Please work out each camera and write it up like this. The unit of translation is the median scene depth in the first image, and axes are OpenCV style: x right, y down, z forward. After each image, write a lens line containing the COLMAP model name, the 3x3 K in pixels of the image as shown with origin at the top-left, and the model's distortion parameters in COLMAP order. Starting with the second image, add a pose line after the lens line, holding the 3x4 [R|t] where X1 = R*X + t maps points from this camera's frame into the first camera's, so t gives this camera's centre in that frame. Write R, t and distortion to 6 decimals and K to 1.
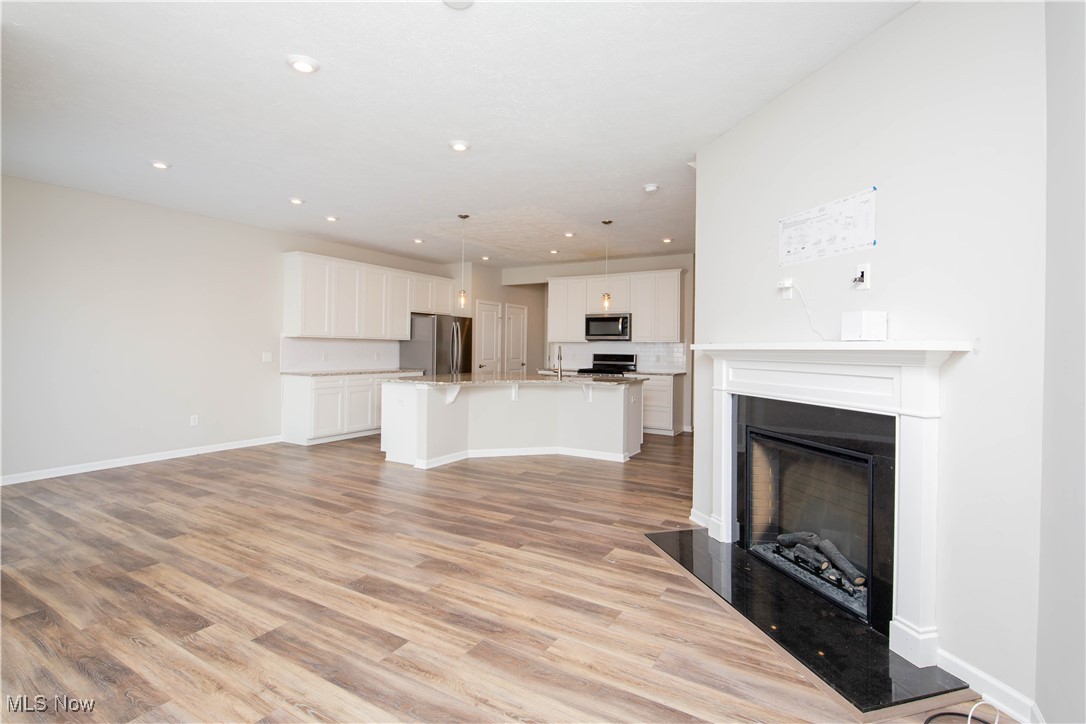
lens RADIAL K [[519.2, 0, 553.2], [0, 519.2, 349.3], [0, 0, 1]] dist [-0.003844, -0.006631]
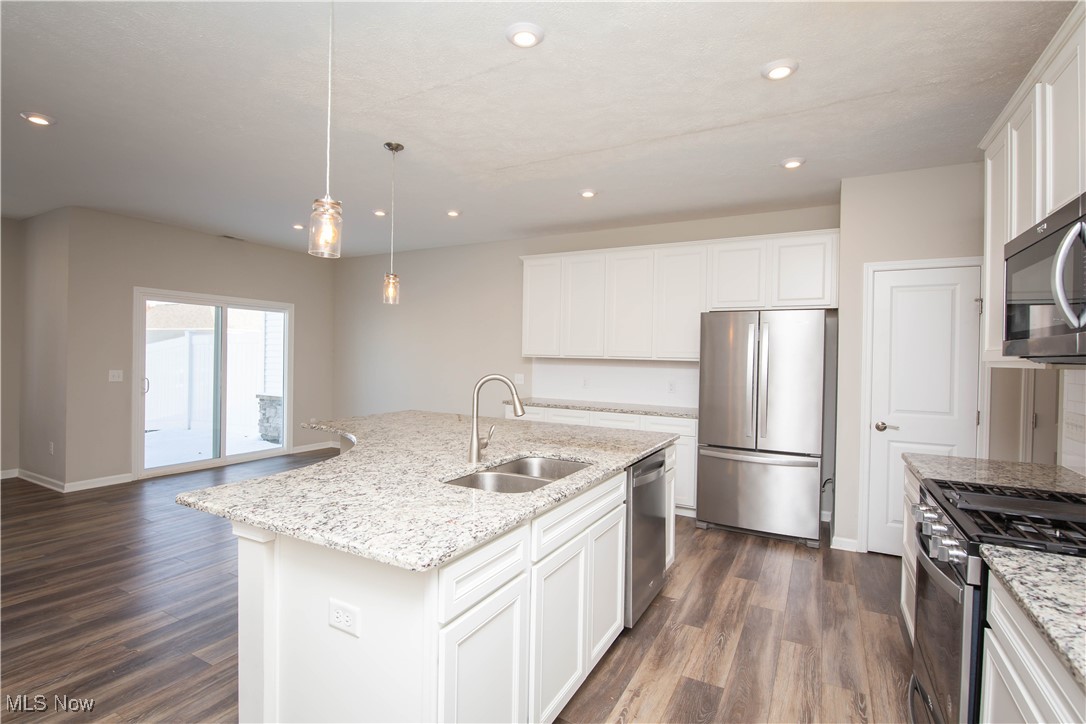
lens RADIAL K [[519.2, 0, 527.8], [0, 519.2, 366.3], [0, 0, 1]] dist [-0.003844, -0.006631]
pose [[0.011881, 0.008725, -0.999891, 0.348775], [-0.022179, 0.999718, 0.008460, -0.015365], [0.999683, 0.022076, 0.012071, 0.988053]]
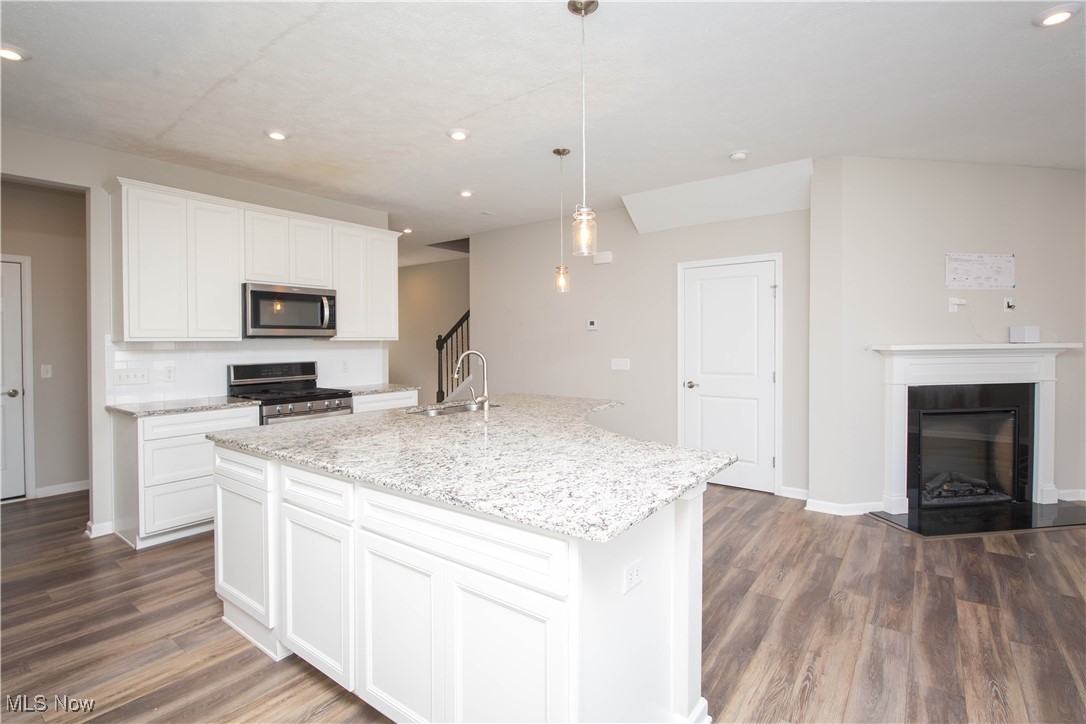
lens RADIAL K [[519.2, 0, 529.5], [0, 519.2, 345.0], [0, 0, 1]] dist [-0.003844, -0.006631]
pose [[0.131155, -0.017918, 0.991200, -0.472952], [0.011113, 0.999800, 0.016603, -0.019086], [-0.991300, 0.008837, 0.131328, 0.852555]]
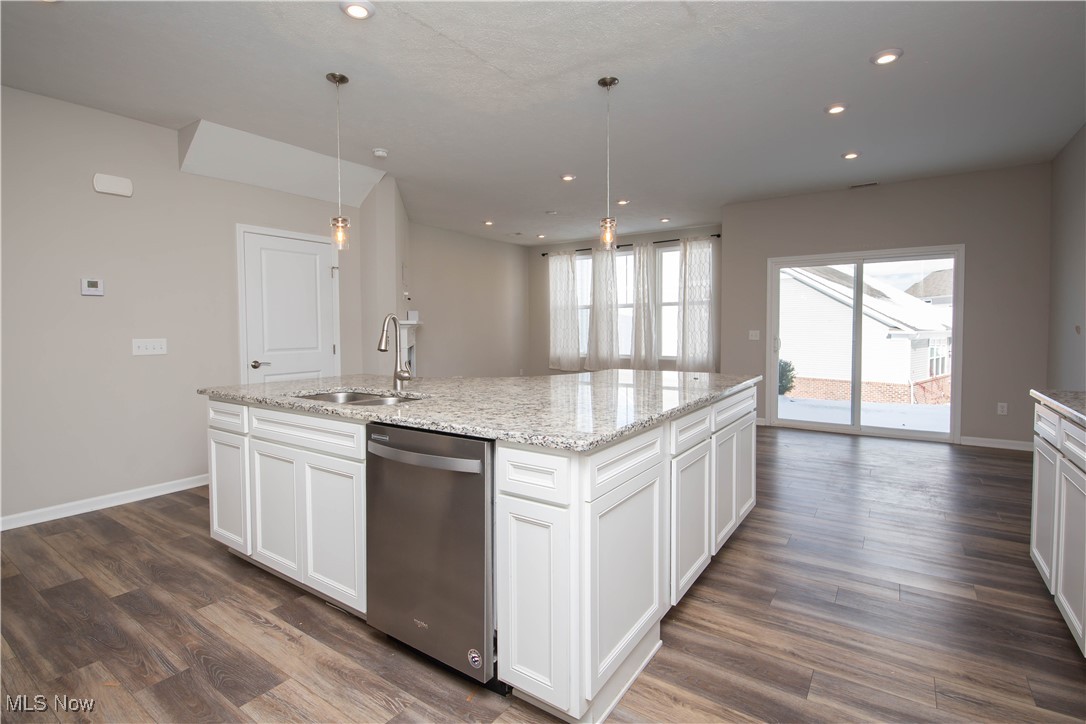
lens RADIAL K [[519.2, 0, 551.6], [0, 519.2, 347.0], [0, 0, 1]] dist [-0.003844, -0.006631]
pose [[-0.997817, -0.004855, 0.065866, -0.132038], [-0.002051, 0.999091, 0.042586, 0.001187], [-0.066013, 0.042358, -0.996919, 1.345213]]
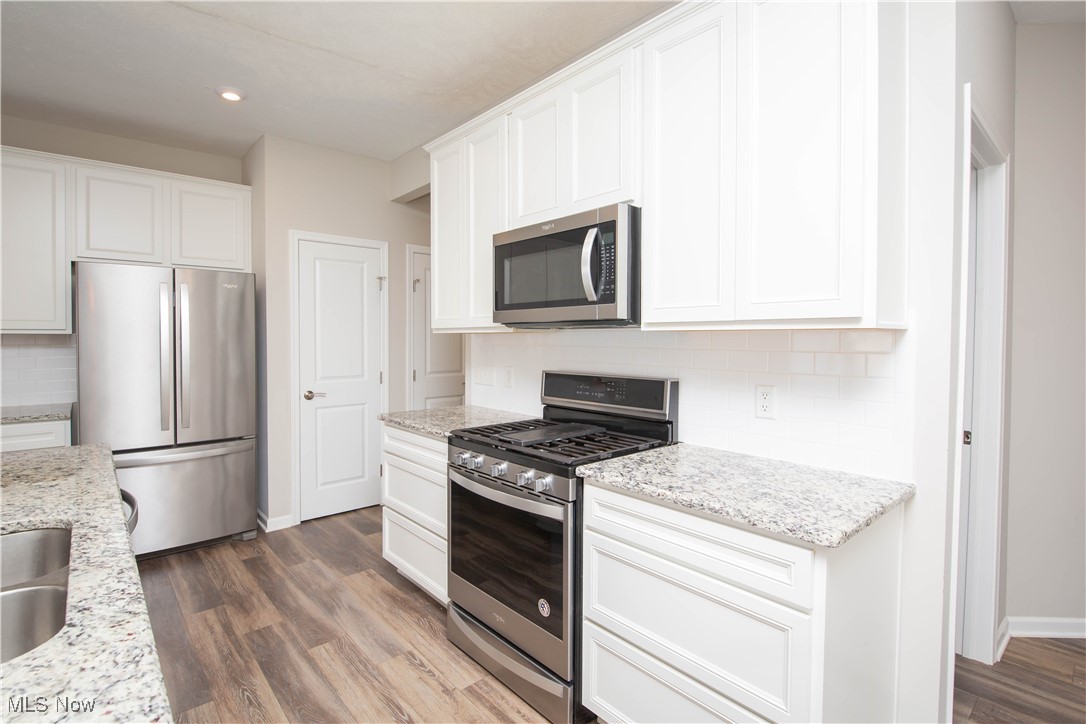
lens RADIAL K [[519.2, 0, 546.4], [0, 519.2, 352.4], [0, 0, 1]] dist [-0.003844, -0.006631]
pose [[0.950327, -0.000628, -0.311253, 0.221851], [0.007738, 0.999737, 0.021607, -0.011363], [0.311158, -0.022942, 0.950081, 0.922762]]
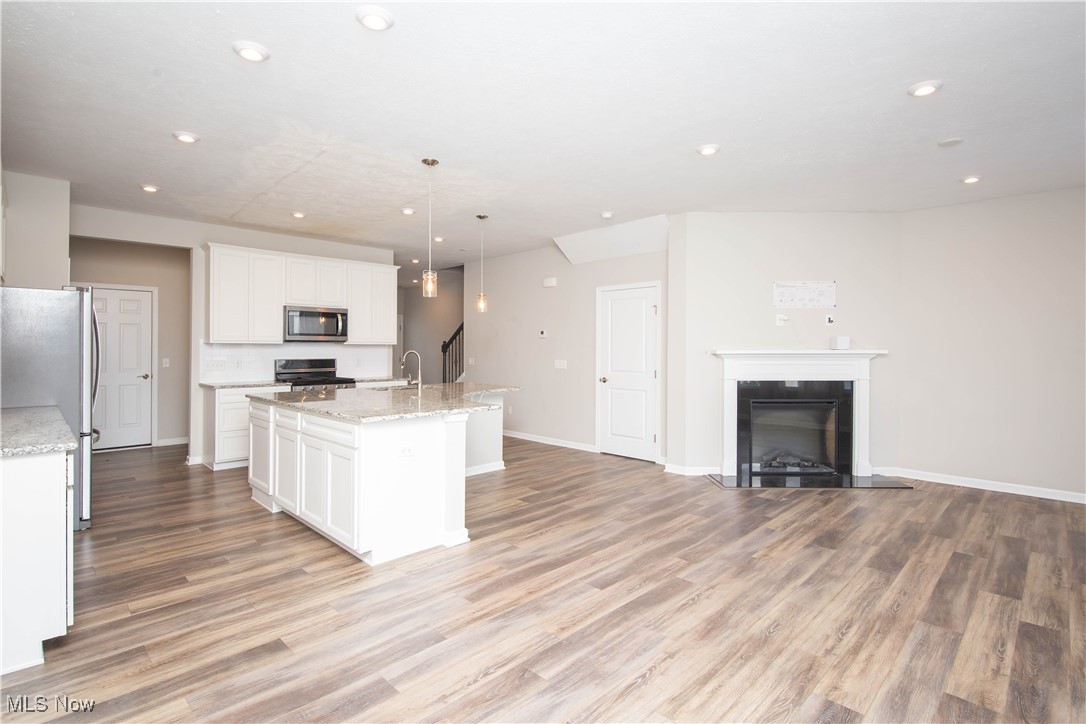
lens RADIAL K [[519.2, 0, 530.4], [0, 519.2, 342.9], [0, 0, 1]] dist [-0.003844, -0.006631]
pose [[0.268355, 0.002091, 0.963318, -0.684688], [0.003309, 0.999990, -0.003093, -0.014339], [-0.963314, 0.004018, 0.268346, 0.594539]]
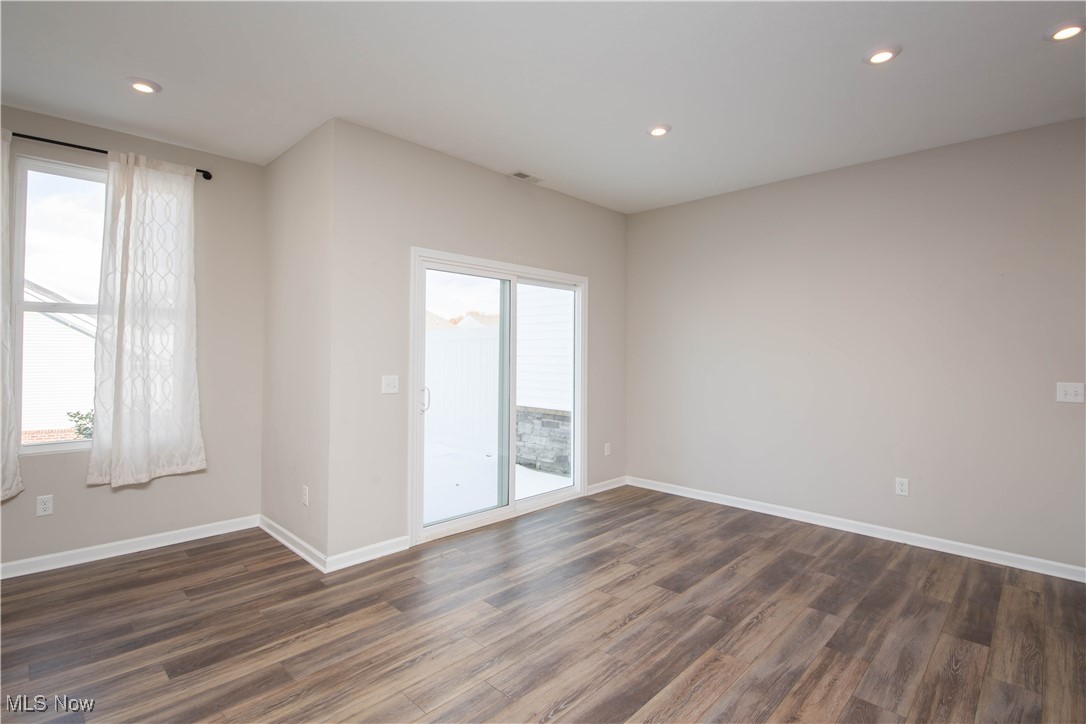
lens RADIAL K [[519.2, 0, 533.7], [0, 519.2, 353.1], [0, 0, 1]] dist [-0.003844, -0.006631]
pose [[-0.257918, -0.015181, -0.966048, 0.014212], [-0.014559, 0.999824, -0.011824, -0.007425], [0.966057, 0.011015, -0.258093, 0.639988]]
